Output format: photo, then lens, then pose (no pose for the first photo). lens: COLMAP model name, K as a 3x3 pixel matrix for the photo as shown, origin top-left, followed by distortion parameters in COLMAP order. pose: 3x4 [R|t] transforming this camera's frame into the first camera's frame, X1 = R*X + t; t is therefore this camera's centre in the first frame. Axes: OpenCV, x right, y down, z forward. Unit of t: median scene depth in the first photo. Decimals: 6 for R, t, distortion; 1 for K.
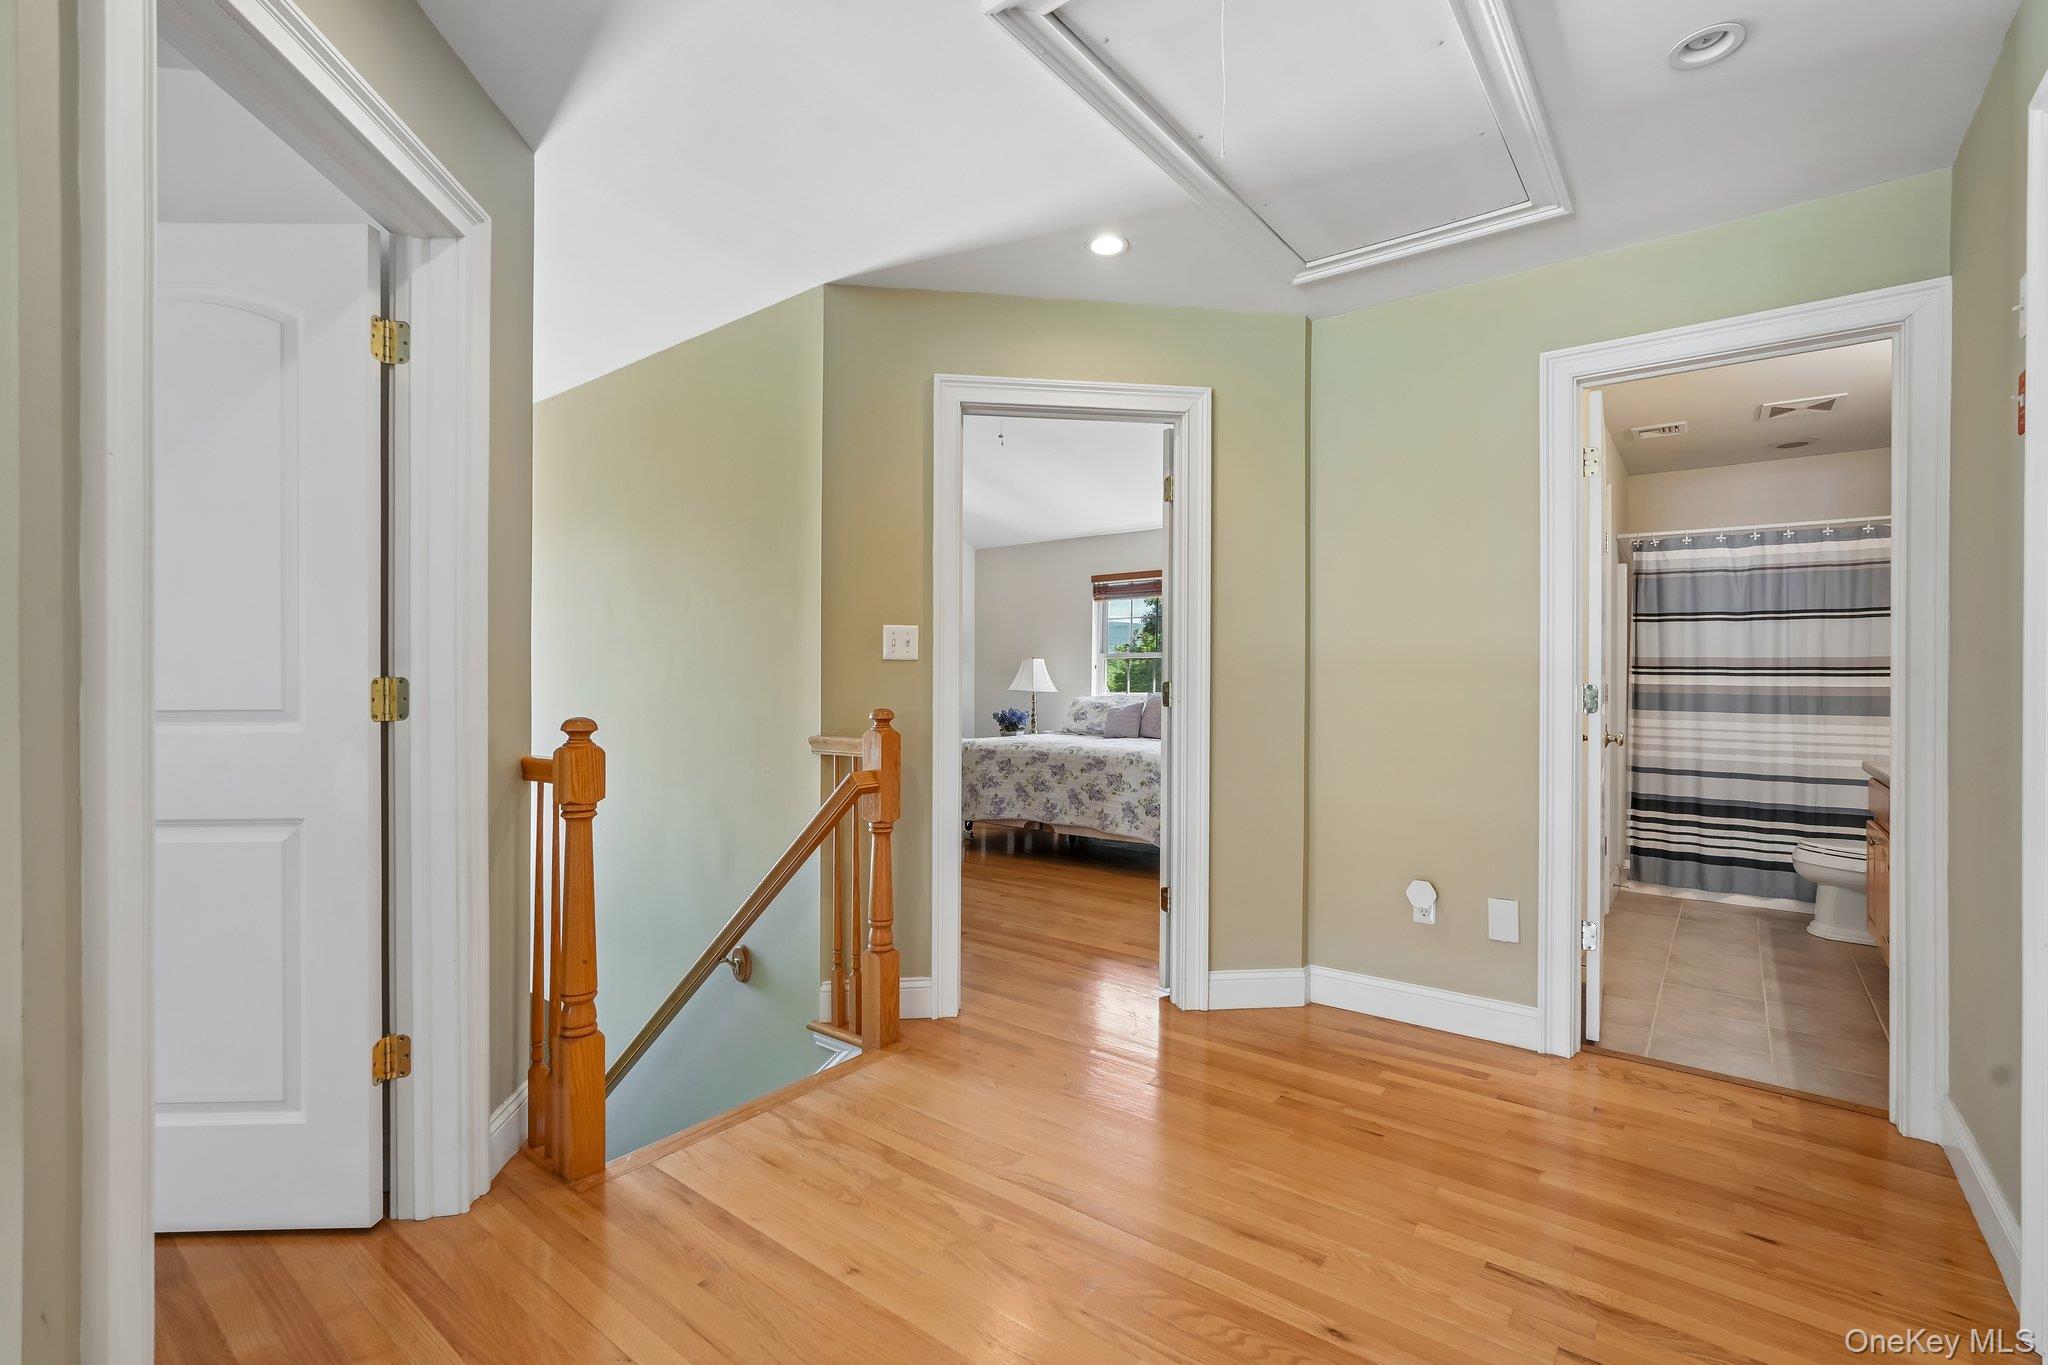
lens RADIAL K [[911.2, 0, 1027.1], [0, 911.2, 685.0], [0, 0, 1]] dist [-0.000724, 0.000796]
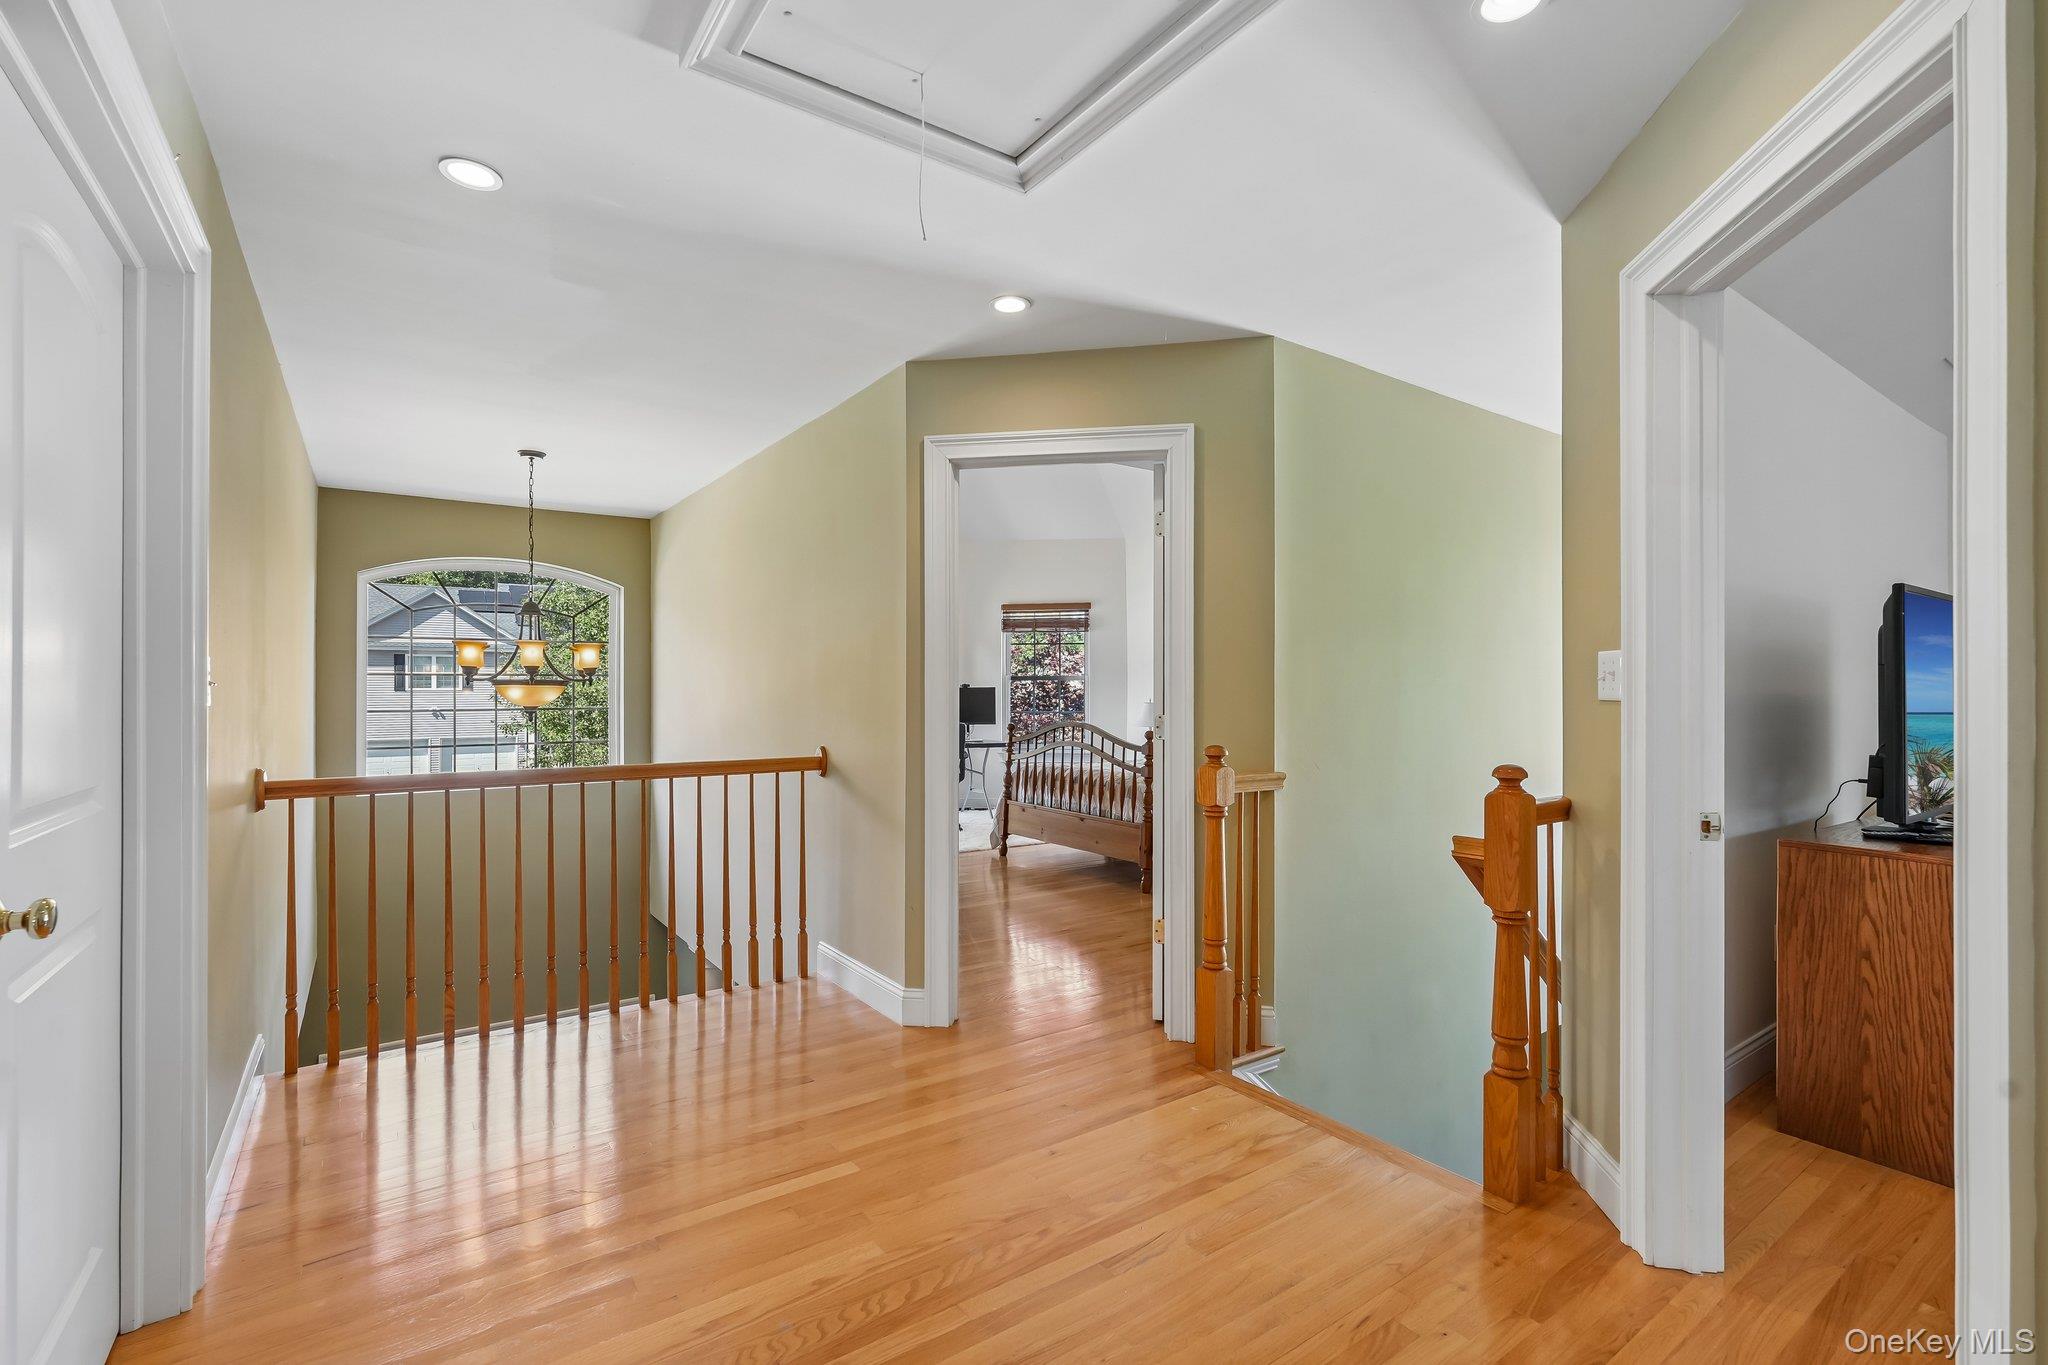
lens RADIAL K [[911.2, 0, 1027.1], [0, 911.2, 685.0], [0, 0, 1]] dist [-0.000724, 0.000796]
pose [[-0.293012, -0.005457, -0.956093, 0.960971], [-0.008130, 0.999962, -0.003216, -0.044387], [0.956074, 0.006831, -0.293045, 1.153956]]
